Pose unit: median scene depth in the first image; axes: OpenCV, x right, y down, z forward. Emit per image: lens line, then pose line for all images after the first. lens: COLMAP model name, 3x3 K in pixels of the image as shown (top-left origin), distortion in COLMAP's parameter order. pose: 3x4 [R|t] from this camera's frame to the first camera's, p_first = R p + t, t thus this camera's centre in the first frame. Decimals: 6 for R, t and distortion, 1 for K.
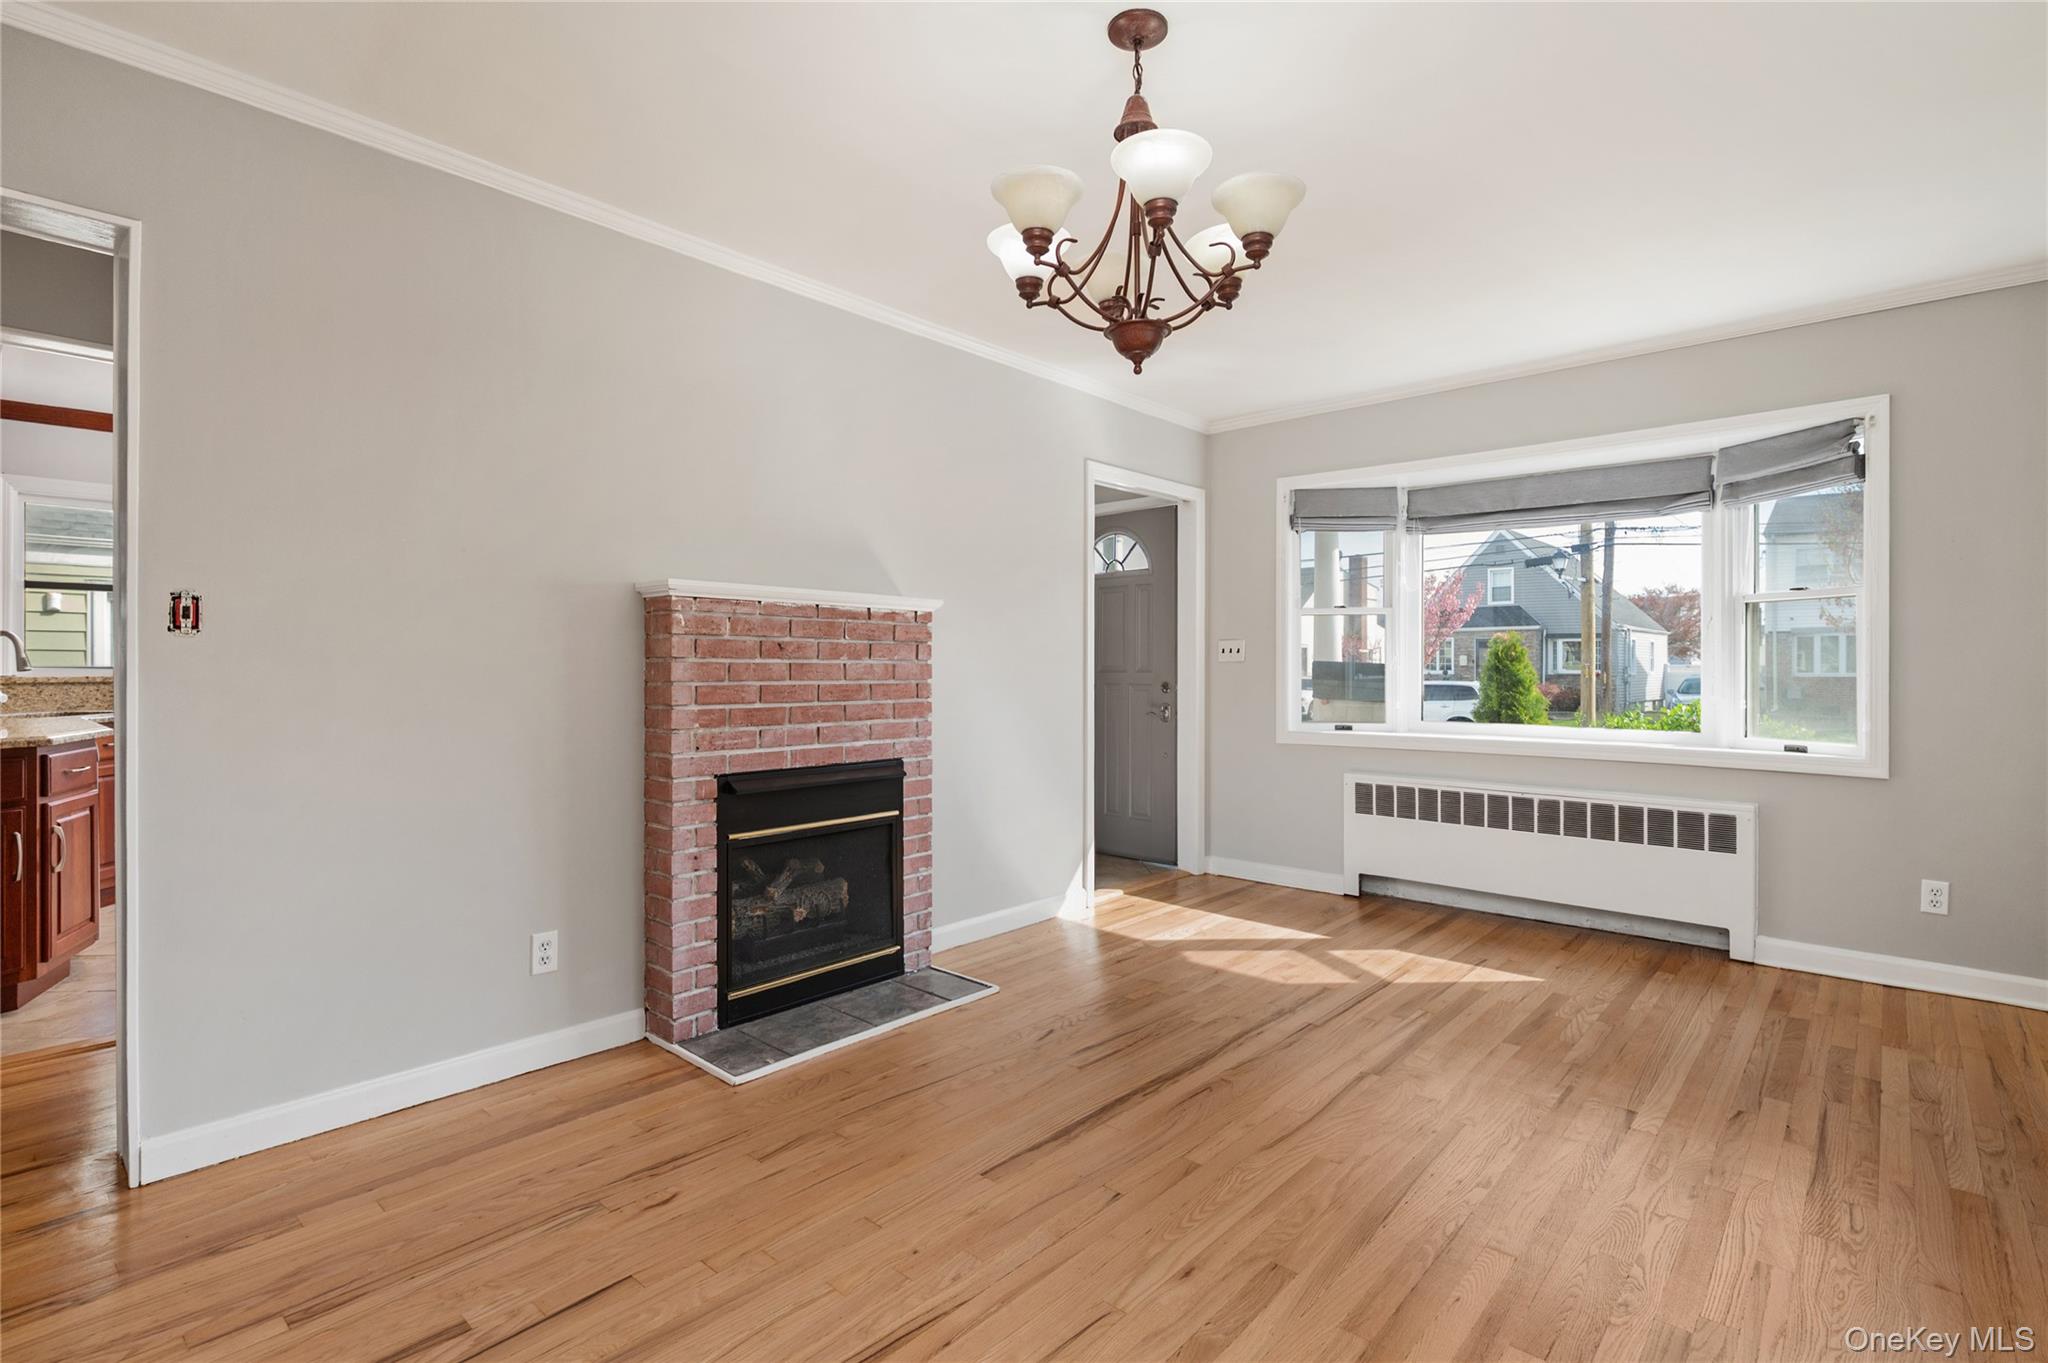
lens RADIAL K [[975.2, 0, 1030.6], [0, 975.2, 673.6], [0, 0, 1]] dist [0.000686, -0.000256]
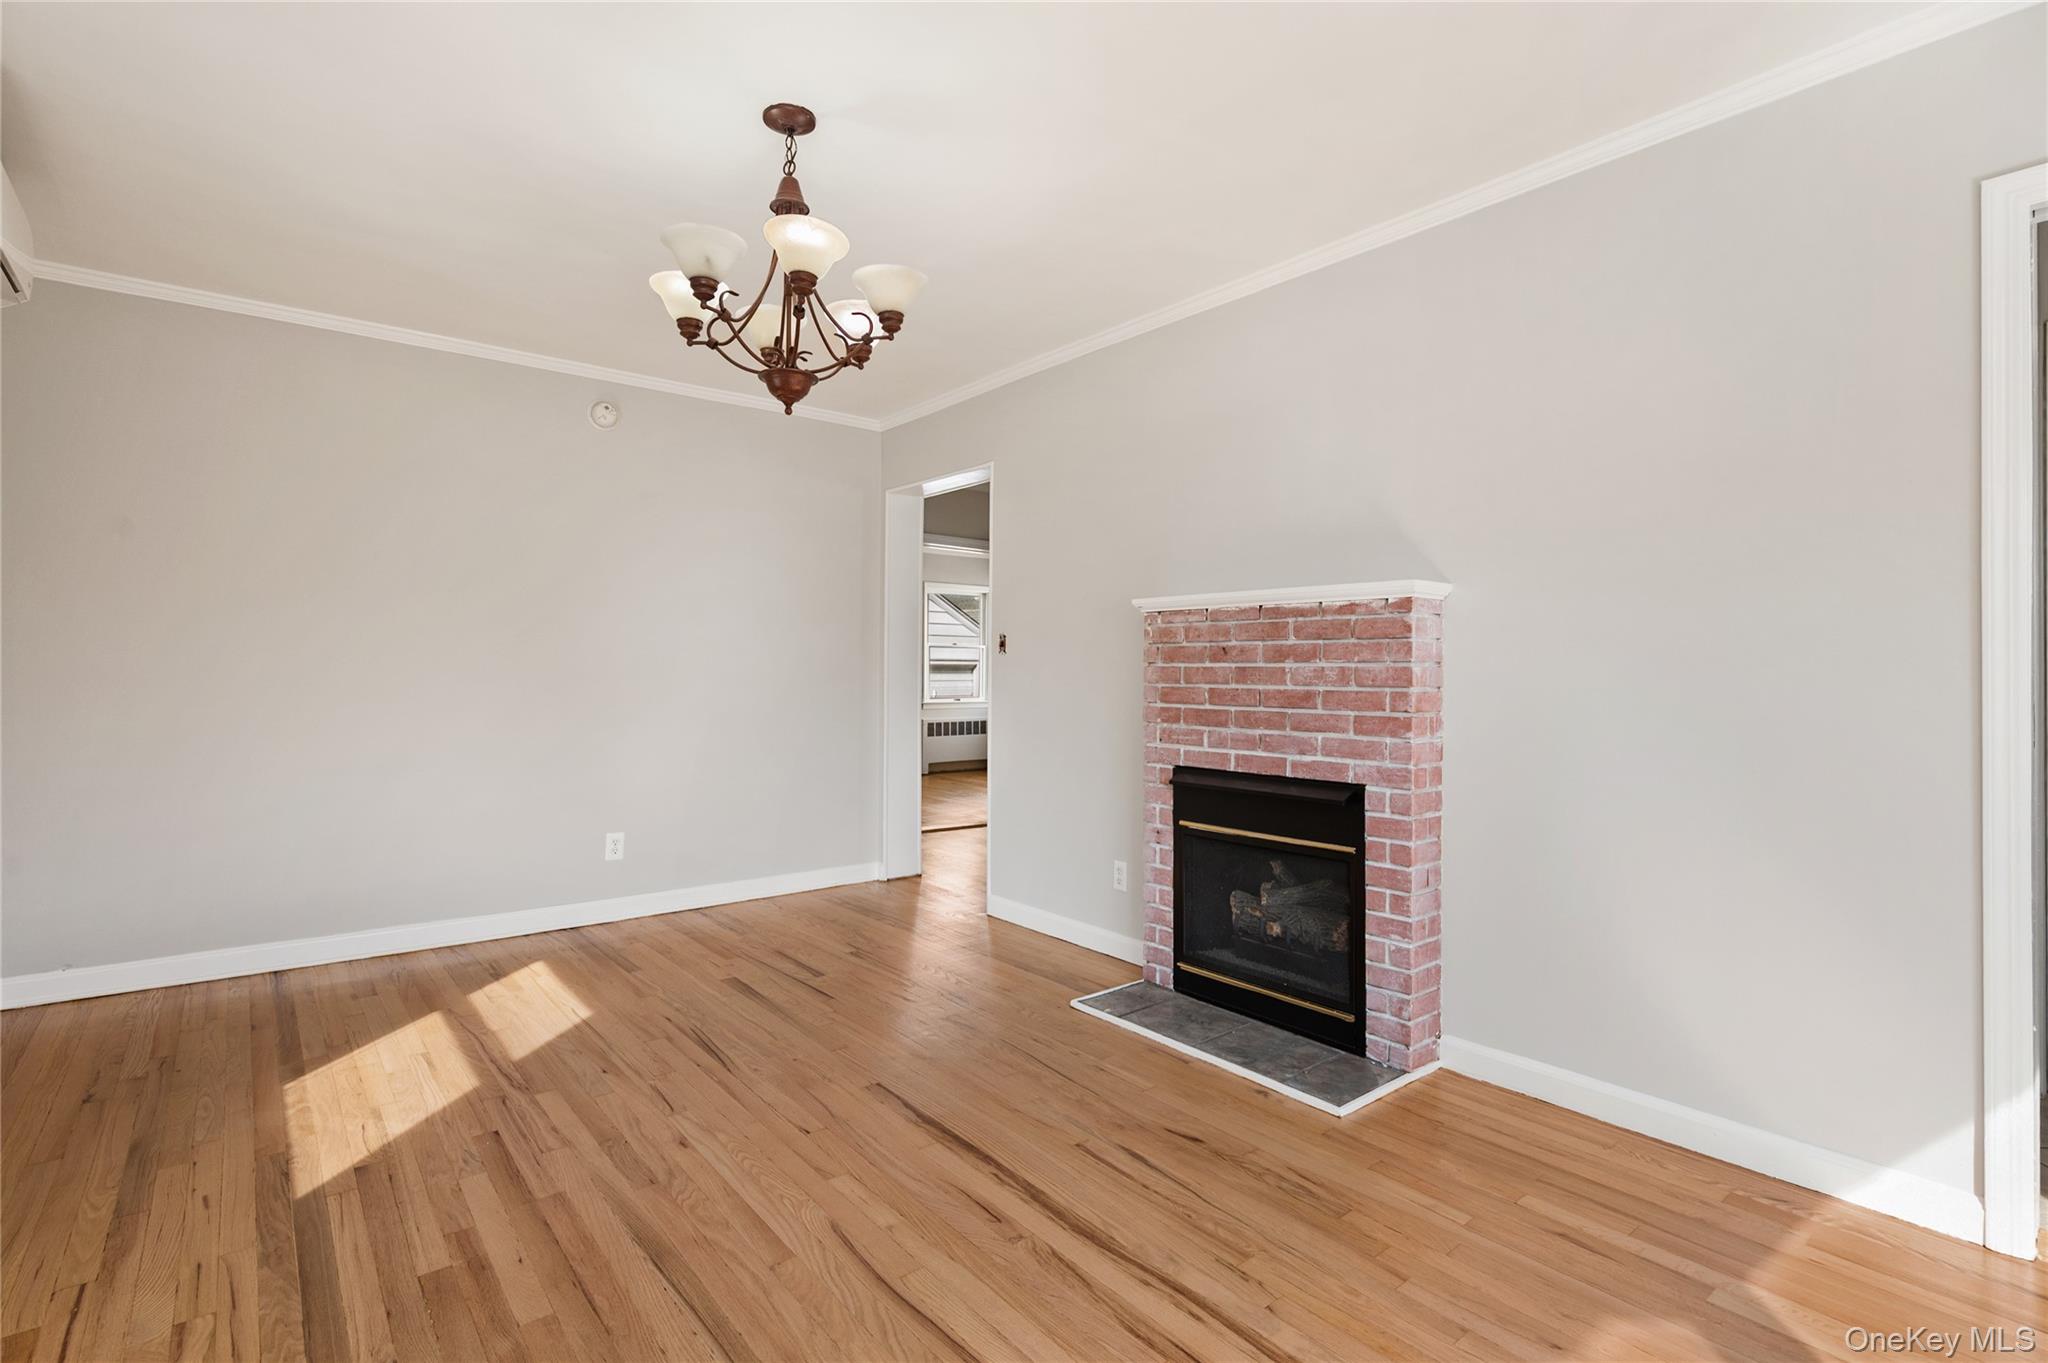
lens RADIAL K [[975.2, 0, 1030.6], [0, 975.2, 673.6], [0, 0, 1]] dist [0.000686, -0.000256]
pose [[-0.164958, 0.000659, -0.986300, 0.818323], [-0.010016, 0.999947, 0.002344, -0.004143], [0.986250, 0.010265, -0.164942, 1.007474]]
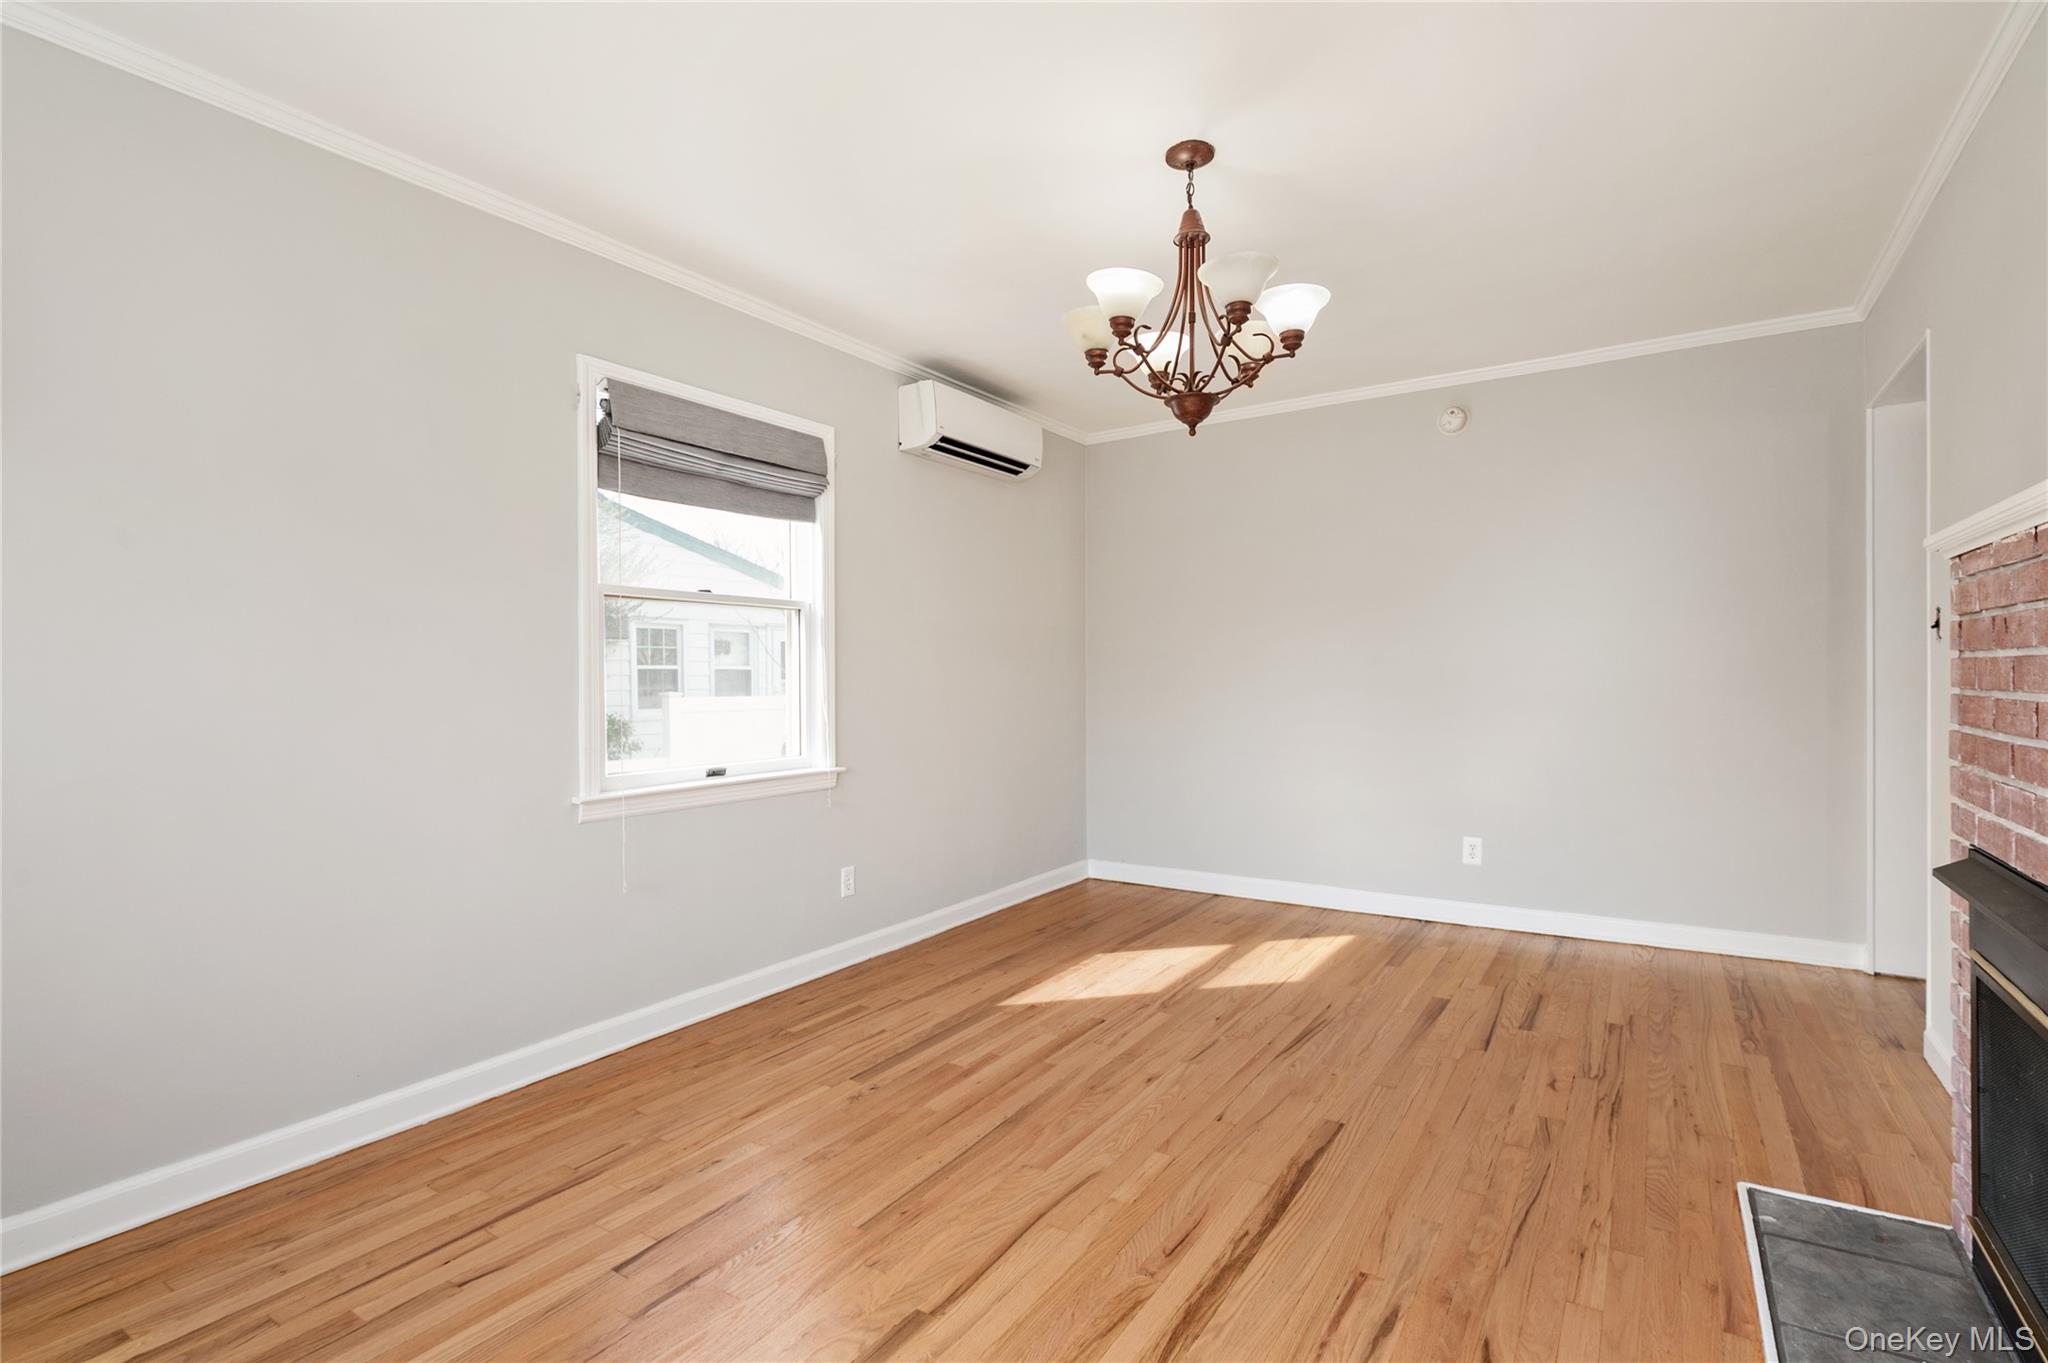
lens RADIAL K [[966.4, 0, 1024.0], [0, 966.4, 681.5], [0, 0, 1]] dist [0.001229, -0.001361]
pose [[-0.989653, 0.011926, -0.142988, 0.340043], [0.010697, 0.999899, 0.009361, -0.008485], [0.143085, 0.007735, -0.989680, 1.488893]]
